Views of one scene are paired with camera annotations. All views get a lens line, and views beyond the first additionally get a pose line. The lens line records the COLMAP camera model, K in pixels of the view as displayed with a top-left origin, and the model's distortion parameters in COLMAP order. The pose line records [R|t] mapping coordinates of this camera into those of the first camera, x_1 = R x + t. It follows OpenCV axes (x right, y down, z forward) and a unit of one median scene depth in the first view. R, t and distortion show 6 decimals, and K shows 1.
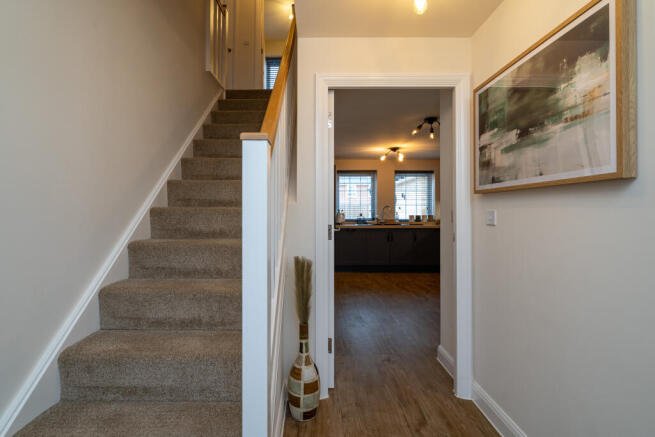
lens RADIAL K [[302.2, 0, 326.3], [0, 302.2, 216.1], [0, 0, 1]] dist [-0.001690, 0.000500]
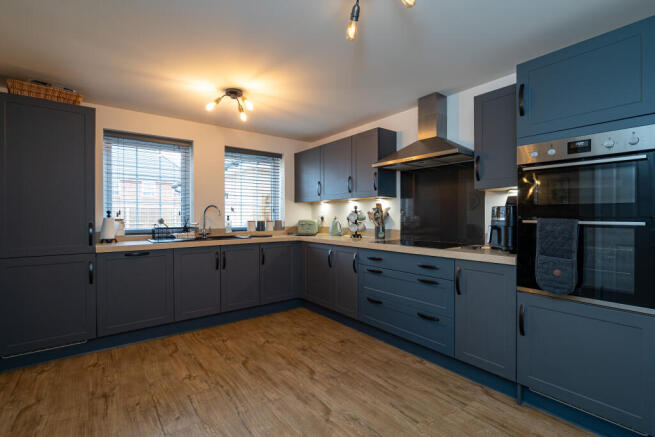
lens RADIAL K [[302.2, 0, 326.3], [0, 302.2, 216.1], [0, 0, 1]] dist [-0.001690, 0.000500]
pose [[0.819042, -0.001550, 0.573731, 0.047330], [0.012328, 0.999813, -0.014899, -0.001575], [-0.573601, 0.019276, 0.818908, 0.392575]]
